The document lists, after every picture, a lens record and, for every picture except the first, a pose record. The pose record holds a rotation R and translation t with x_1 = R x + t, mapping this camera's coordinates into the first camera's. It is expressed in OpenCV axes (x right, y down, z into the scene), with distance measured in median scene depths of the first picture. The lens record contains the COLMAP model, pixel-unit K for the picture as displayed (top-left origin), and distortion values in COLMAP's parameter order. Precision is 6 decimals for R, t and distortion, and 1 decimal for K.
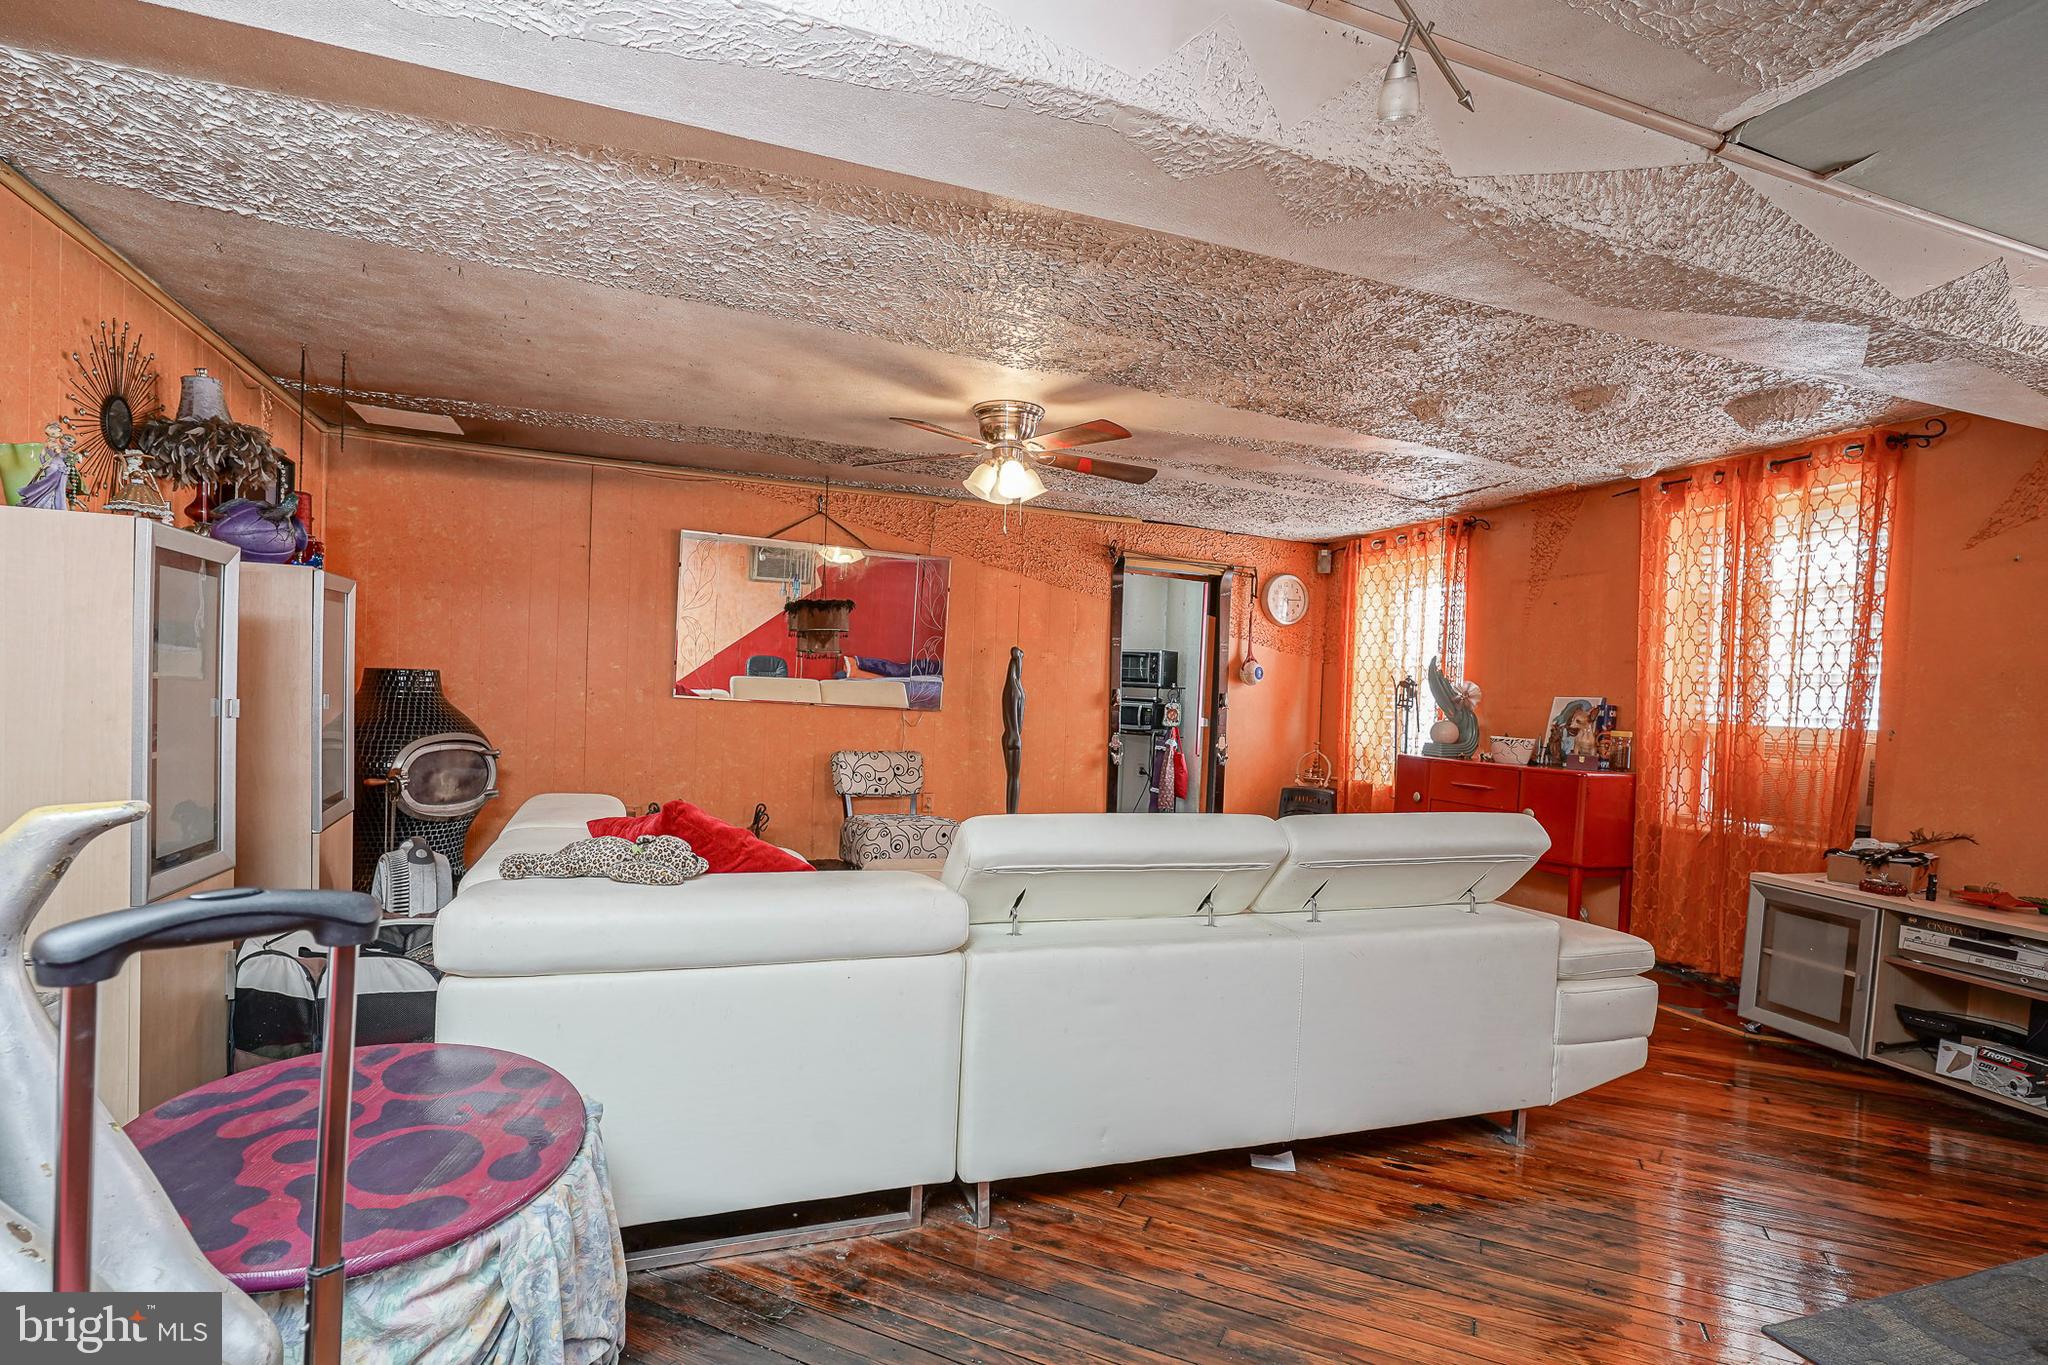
lens RADIAL K [[994.4, 0, 1048.8], [0, 994.4, 724.0], [0, 0, 1]] dist [-0.005631, -0.000014]
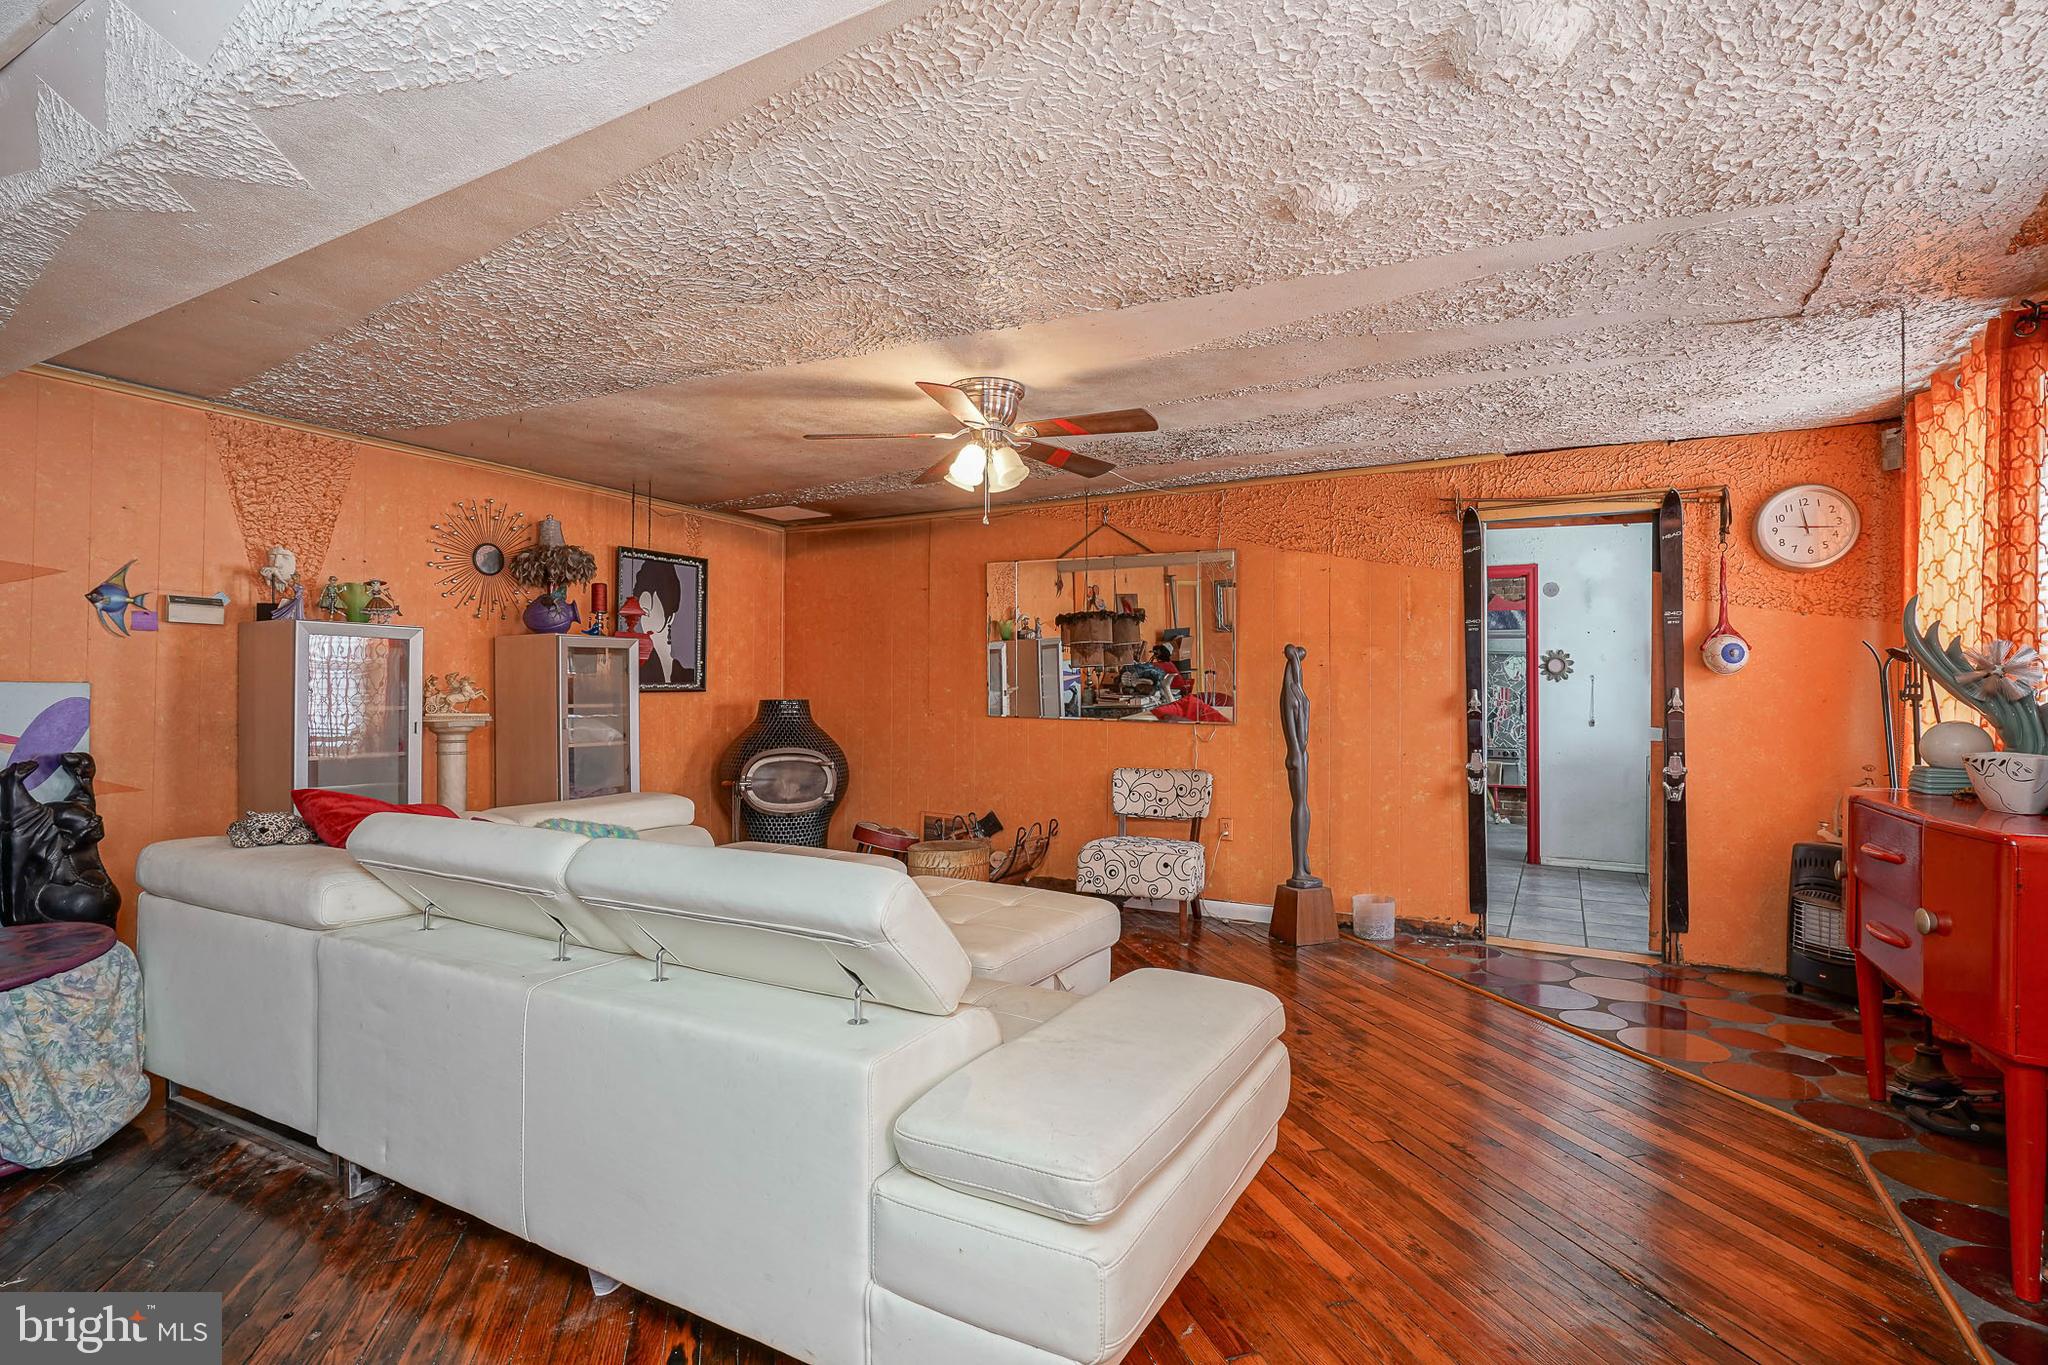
lens RADIAL K [[994.4, 0, 1024.2], [0, 994.4, 689.5], [0, 0, 1]] dist [-0.005631, -0.000014]
pose [[0.643280, -0.045542, -0.764275, 0.451965], [0.002504, 0.998349, -0.057382, 0.006179], [0.765627, 0.034998, 0.642332, 0.305152]]
